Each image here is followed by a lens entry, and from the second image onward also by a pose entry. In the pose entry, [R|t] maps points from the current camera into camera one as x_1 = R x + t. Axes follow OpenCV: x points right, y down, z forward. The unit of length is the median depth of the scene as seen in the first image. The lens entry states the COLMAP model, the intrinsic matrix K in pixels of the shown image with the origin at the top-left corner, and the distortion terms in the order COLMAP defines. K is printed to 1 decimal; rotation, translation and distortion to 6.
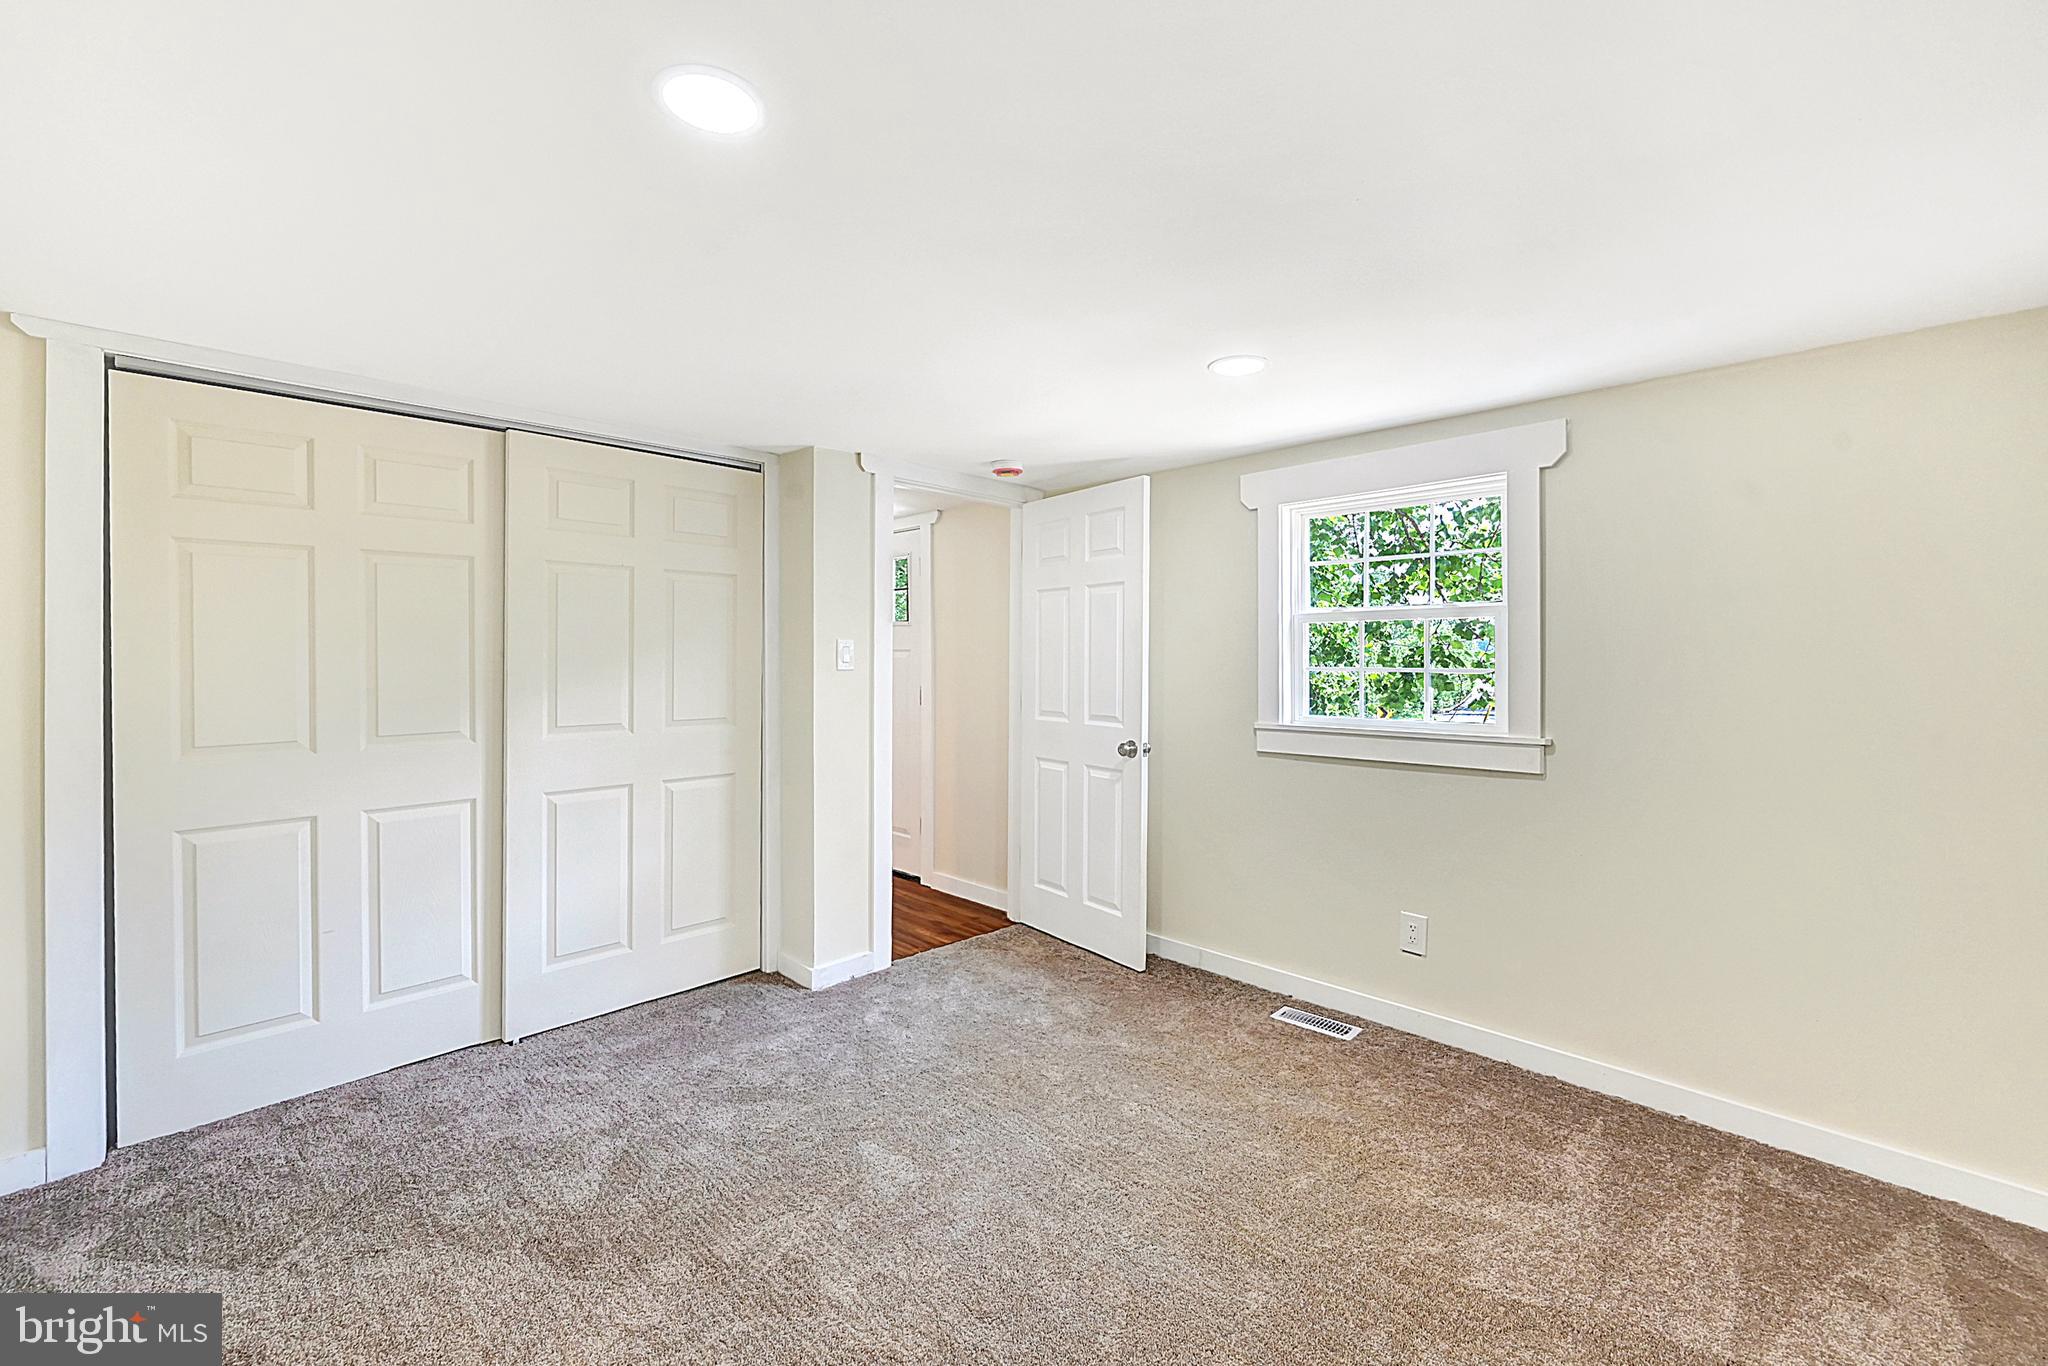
lens RADIAL K [[839.8, 0, 1022.9], [0, 839.8, 667.7], [0, 0, 1]] dist [-0.003044, -0.000008]
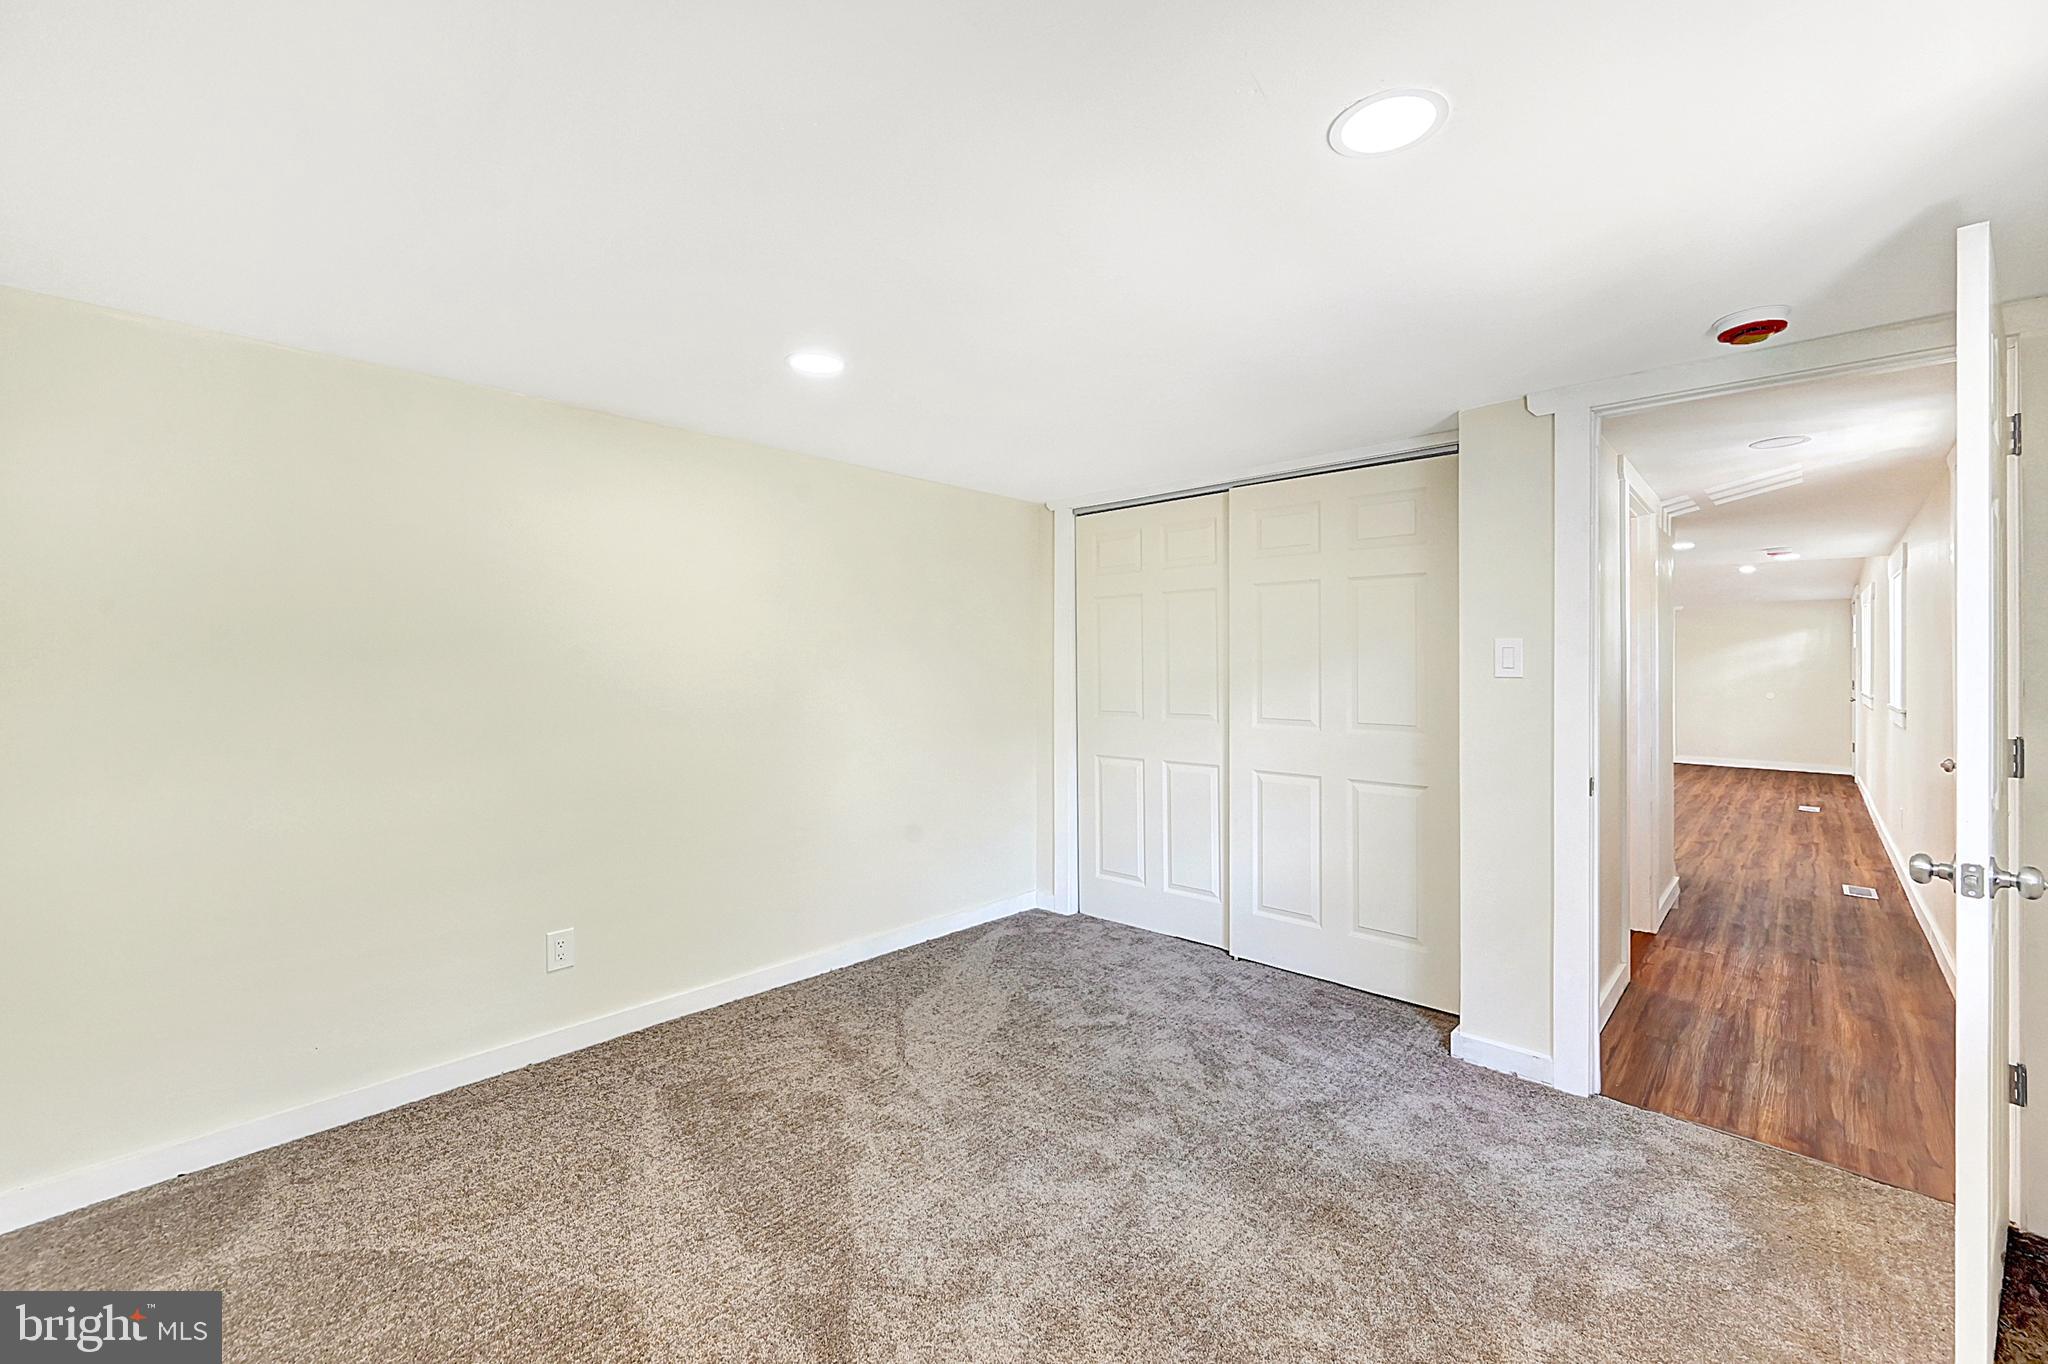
lens RADIAL K [[839.8, 0, 1022.9], [0, 839.8, 666.7], [0, 0, 1]] dist [-0.003044, -0.000008]
pose [[0.021794, 0.007623, -0.999733, 0.680087], [-0.012109, 0.999900, 0.007361, -0.009796], [0.999689, 0.011946, 0.021884, 0.636919]]
